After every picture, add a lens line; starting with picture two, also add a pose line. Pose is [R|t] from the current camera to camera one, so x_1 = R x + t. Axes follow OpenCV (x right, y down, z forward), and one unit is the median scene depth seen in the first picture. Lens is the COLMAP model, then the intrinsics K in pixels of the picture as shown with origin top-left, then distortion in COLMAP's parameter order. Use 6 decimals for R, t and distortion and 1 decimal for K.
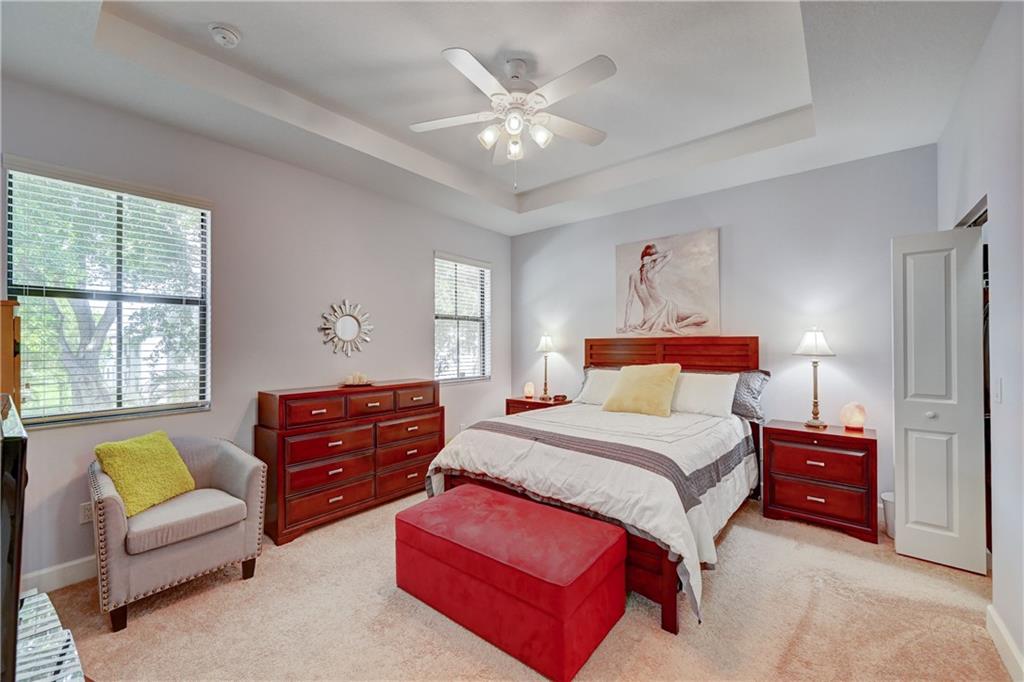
lens RADIAL K [[404.5, 0, 506.1], [0, 404.5, 340.9], [0, 0, 1]] dist [-0.000064, 0.000381]
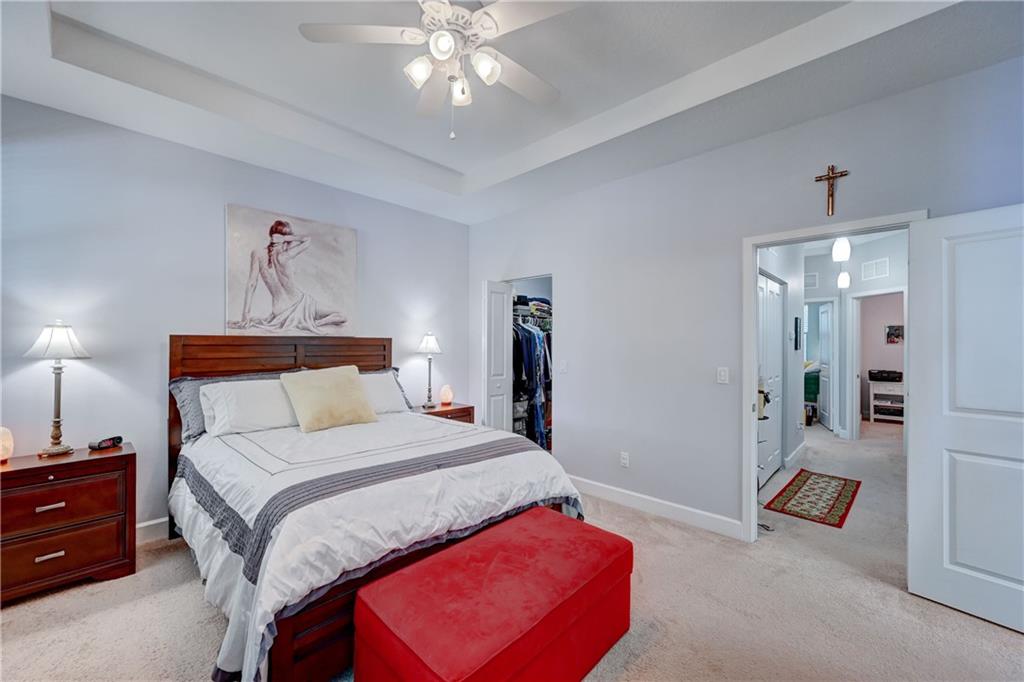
lens RADIAL K [[404.5, 0, 507.6], [0, 404.5, 345.7], [0, 0, 1]] dist [-0.000064, 0.000381]
pose [[0.073031, 0.002325, 0.997327, -0.444194], [-0.013917, 0.999902, -0.001312, 0.006297], [-0.997233, -0.013784, 0.073056, 0.522790]]
